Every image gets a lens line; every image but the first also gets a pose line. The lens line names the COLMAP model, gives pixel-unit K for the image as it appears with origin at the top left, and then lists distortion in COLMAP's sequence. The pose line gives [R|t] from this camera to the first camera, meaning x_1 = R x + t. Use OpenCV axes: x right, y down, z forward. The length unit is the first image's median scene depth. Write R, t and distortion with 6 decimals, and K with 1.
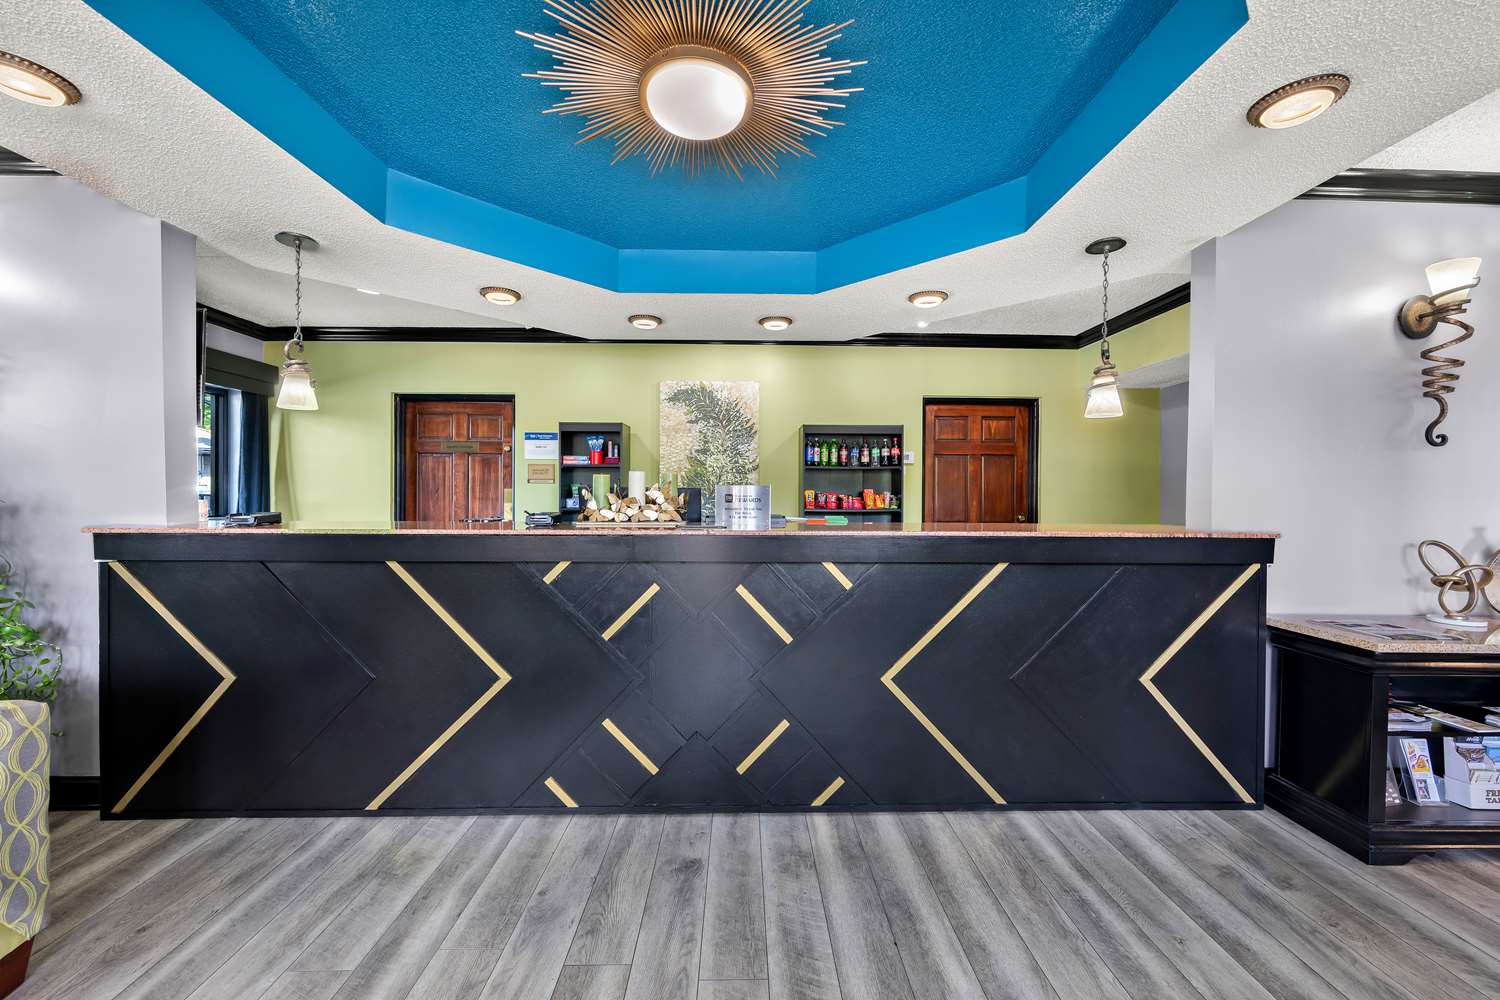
lens RADIAL K [[578.6, 0, 750.0], [0, 578.6, 500.0], [0, 0, 1]] dist [-0.000940, 0.000024]
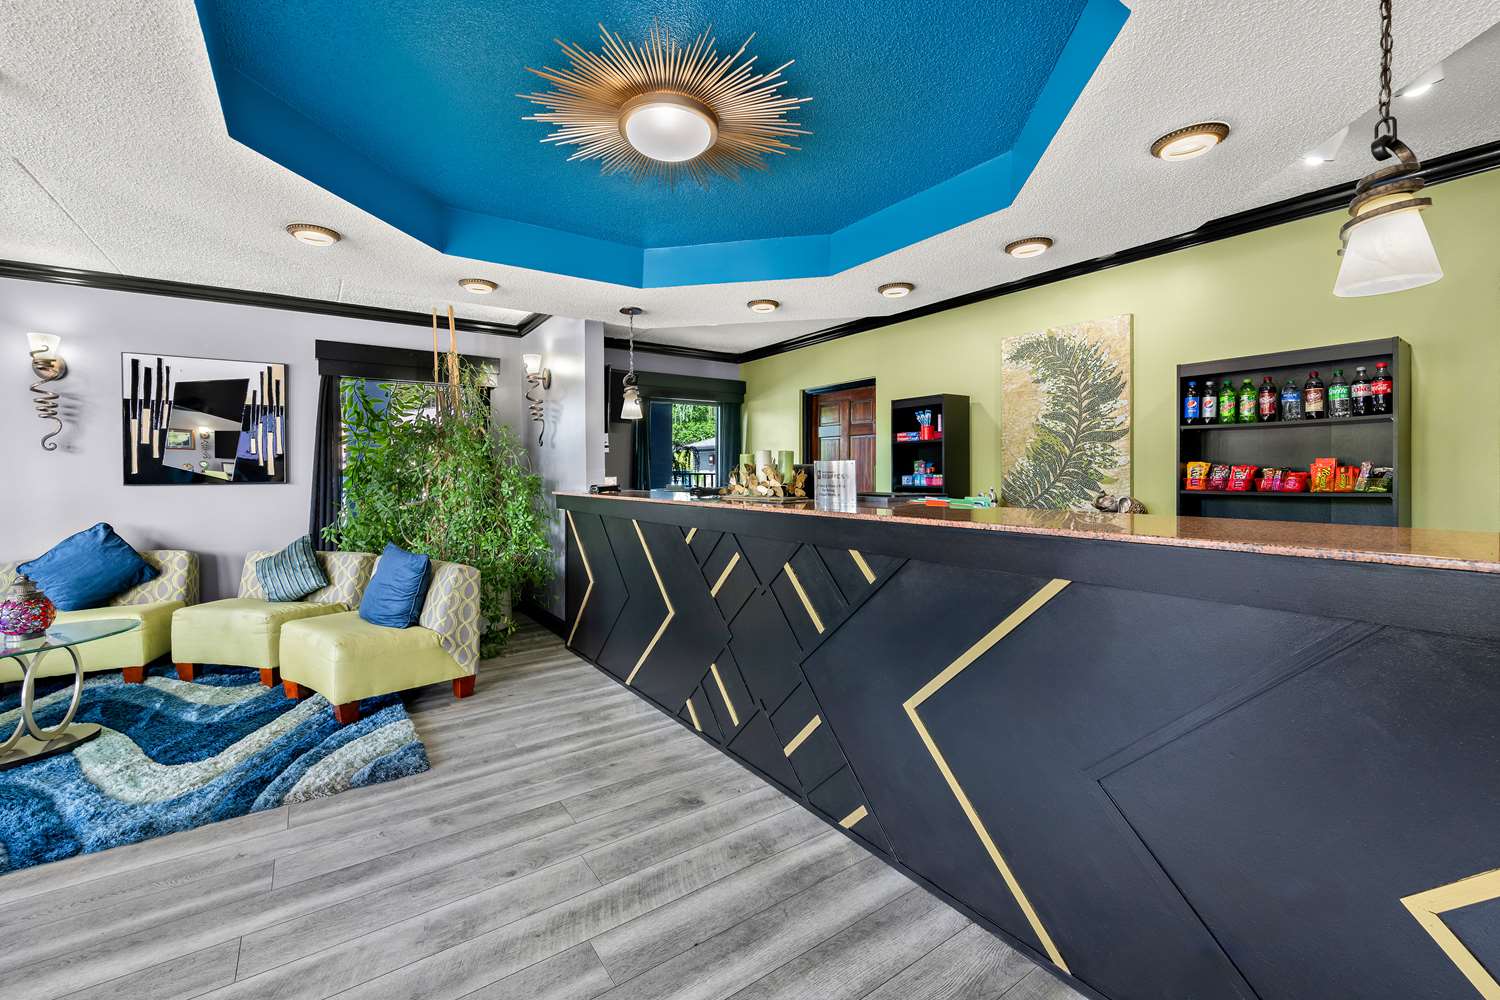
lens RADIAL K [[615.7, 0, 747.3], [0, 615.7, 474.6], [0, 0, 1]] dist [-0.000673, -0.000055]
pose [[0.553572, -0.003405, -0.832794, 0.825821], [-0.000135, 0.999991, -0.004178, 0.001441], [0.832801, 0.002426, 0.553567, 0.369520]]
